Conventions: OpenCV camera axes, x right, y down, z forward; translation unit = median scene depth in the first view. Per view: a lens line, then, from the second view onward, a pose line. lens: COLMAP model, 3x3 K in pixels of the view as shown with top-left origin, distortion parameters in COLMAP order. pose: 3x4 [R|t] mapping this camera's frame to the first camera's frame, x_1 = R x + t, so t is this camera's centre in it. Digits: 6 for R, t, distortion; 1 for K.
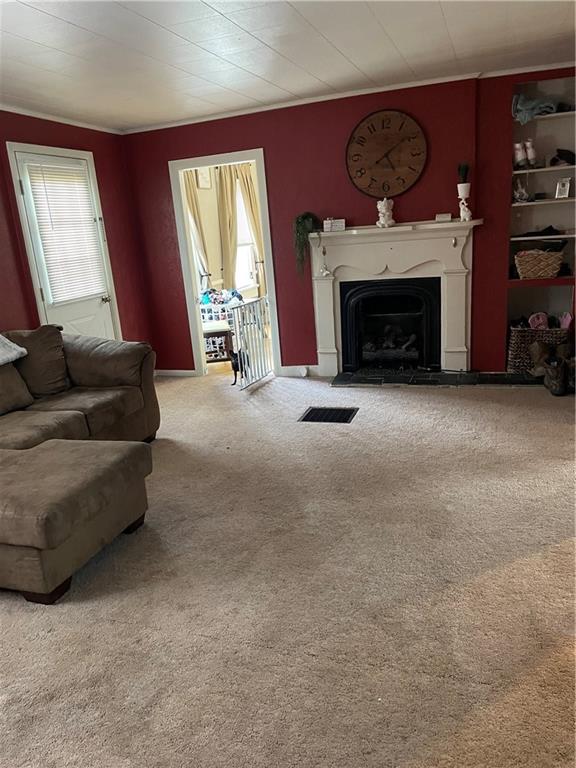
lens RADIAL K [[583.8, 0, 295.3], [0, 583.8, 385.2], [0, 0, 1]] dist [0.105605, -0.136468]
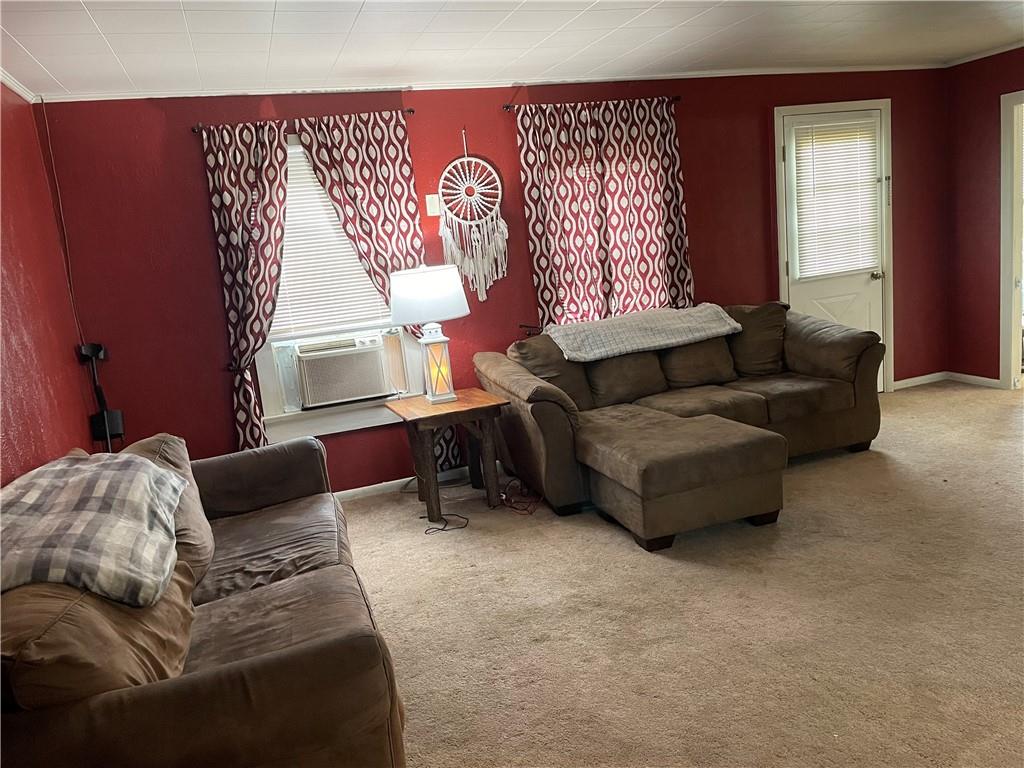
lens RADIAL K [[778.4, 0, 518.6], [0, 778.4, 385.3], [0, 0, 1]] dist [0.105605, -0.136468]
pose [[0.617348, 0.163989, -0.769409, 0.316567], [-0.155110, 0.984206, 0.085314, -0.016474], [0.771247, 0.066675, 0.633034, -0.088731]]
